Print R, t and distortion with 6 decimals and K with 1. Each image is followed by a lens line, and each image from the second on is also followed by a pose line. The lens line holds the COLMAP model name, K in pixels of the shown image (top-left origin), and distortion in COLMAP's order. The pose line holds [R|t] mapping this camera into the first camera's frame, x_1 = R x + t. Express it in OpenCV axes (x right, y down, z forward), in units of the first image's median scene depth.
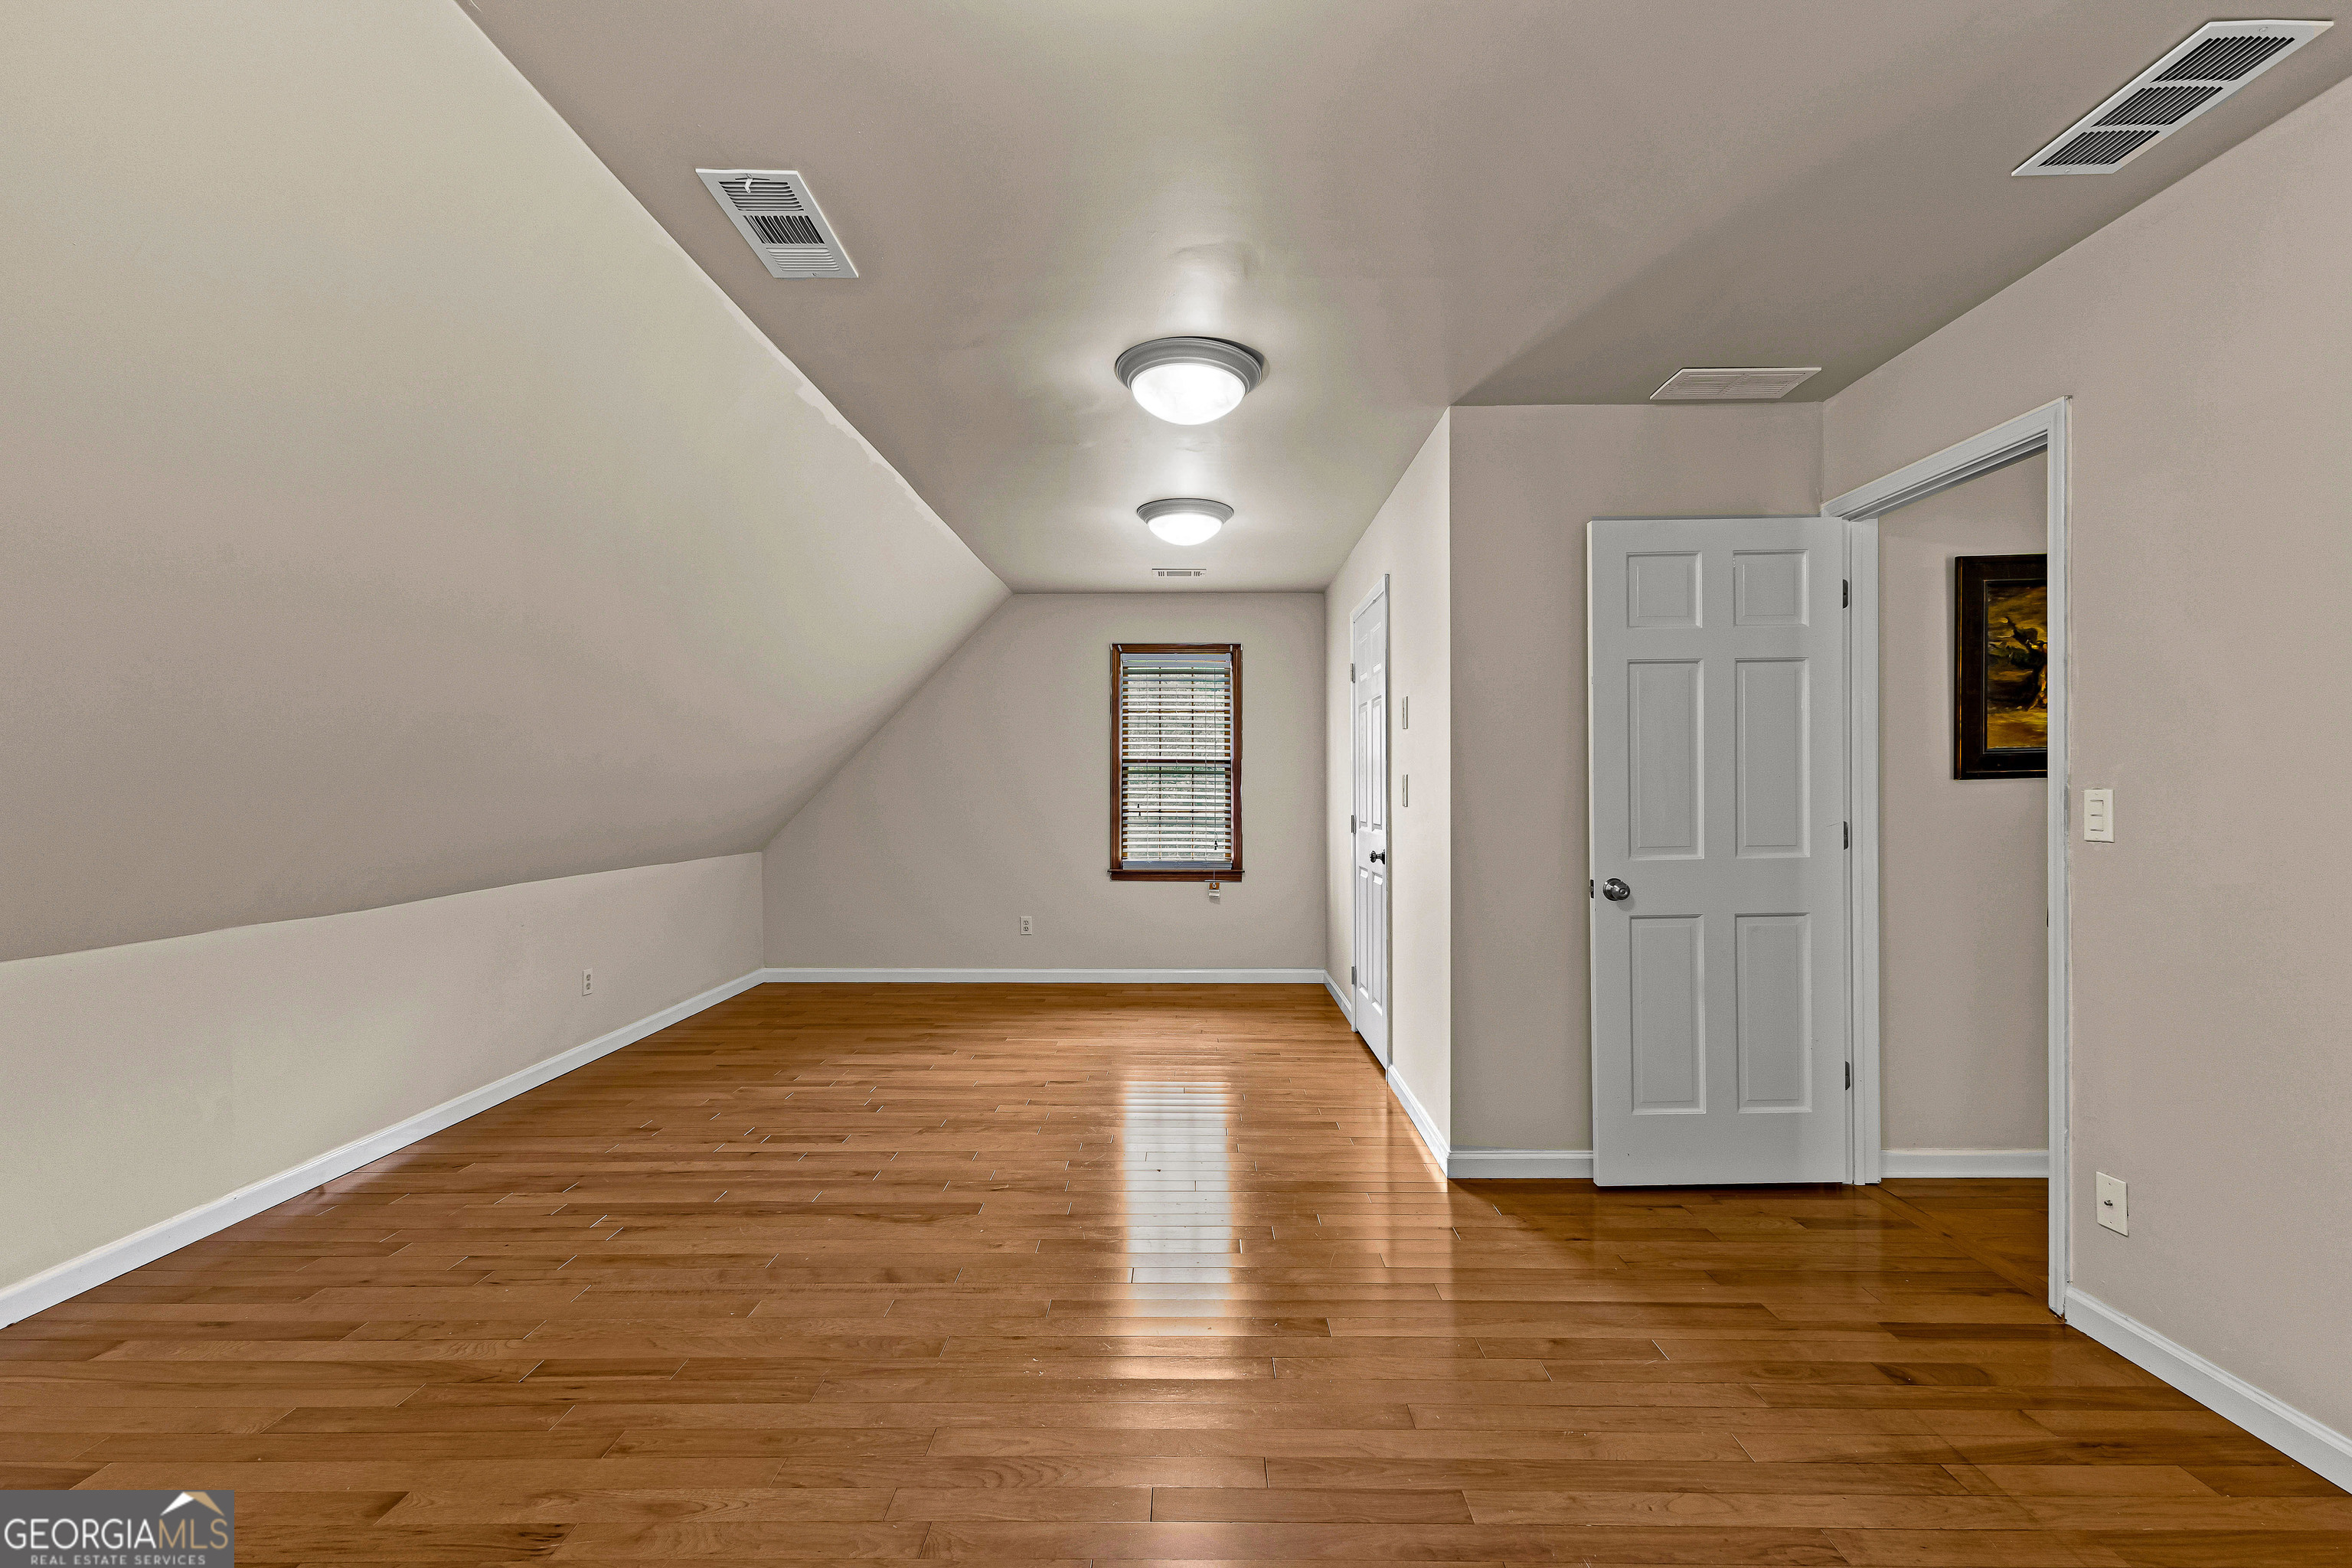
lens RADIAL K [[1019.6, 0, 1177.9], [0, 1019.6, 795.0], [0, 0, 1]] dist [0.016428, -0.003671]
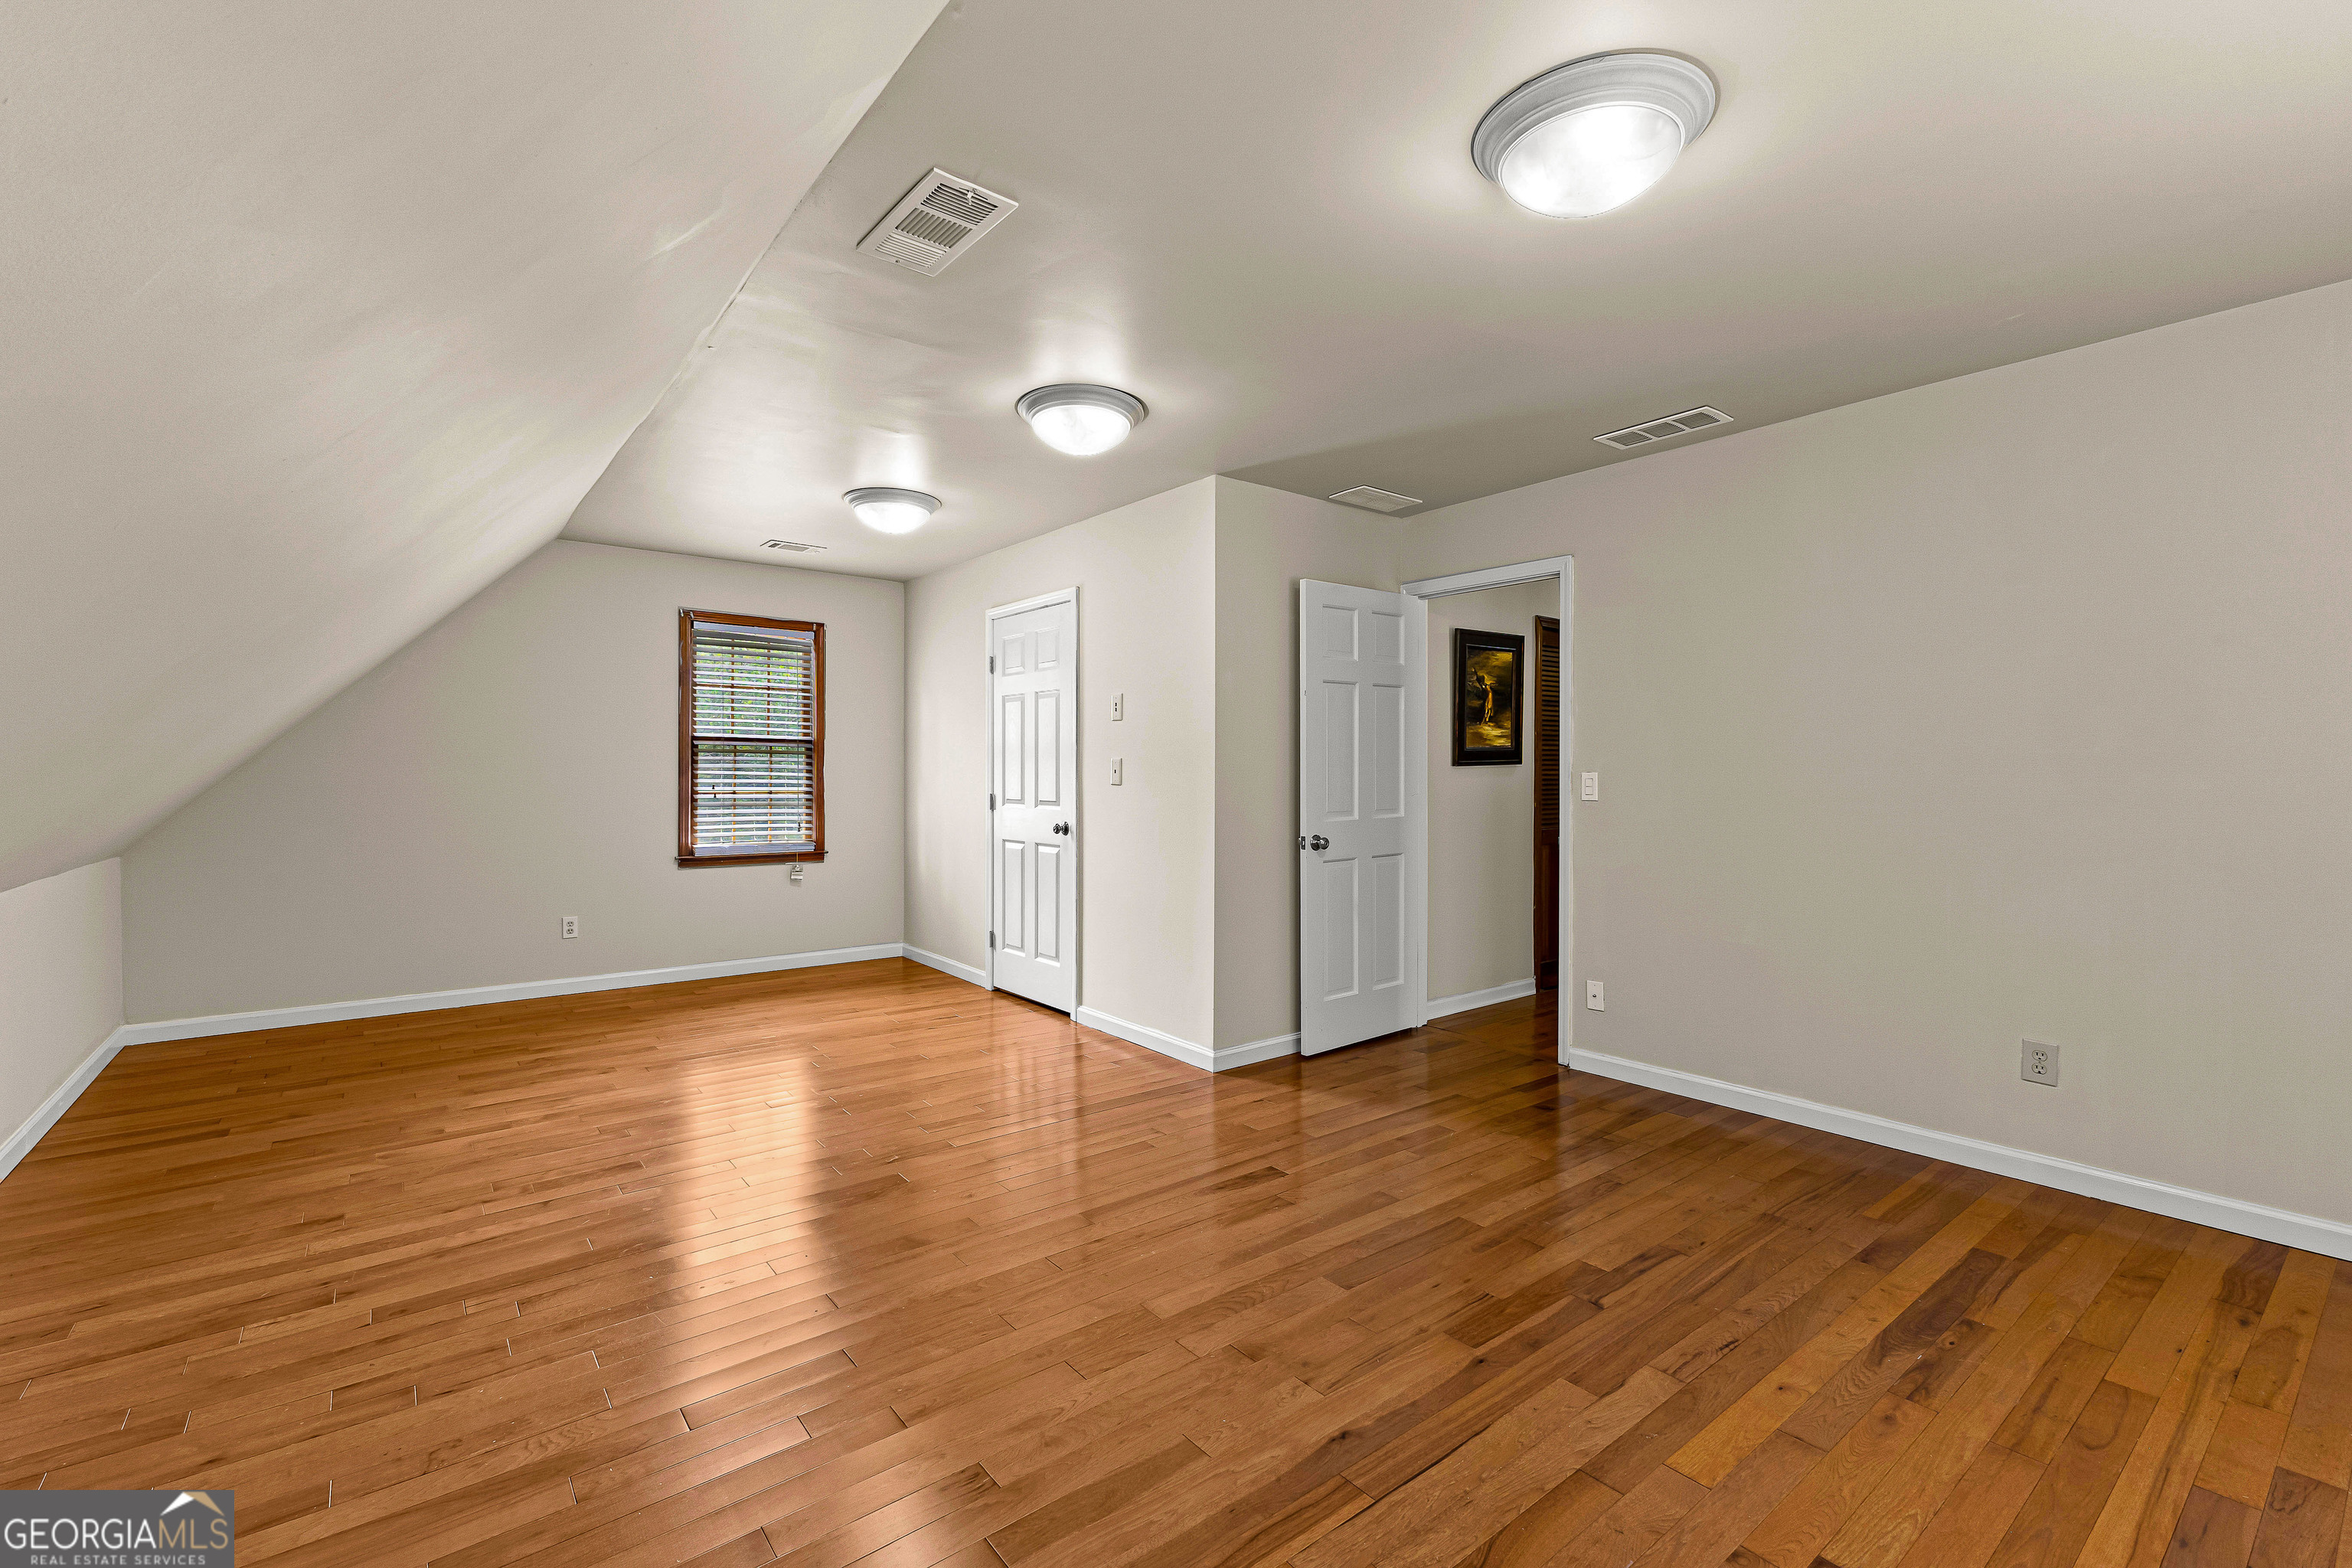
lens RADIAL K [[1019.6, 0, 1168.8], [0, 1019.6, 777.5], [0, 0, 1]] dist [0.016428, -0.003671]
pose [[0.781349, -0.000038, 0.624094, -0.443885], [-0.000779, 0.999999, 0.001036, 0.000988], [-0.624094, -0.001296, 0.781348, 0.022641]]
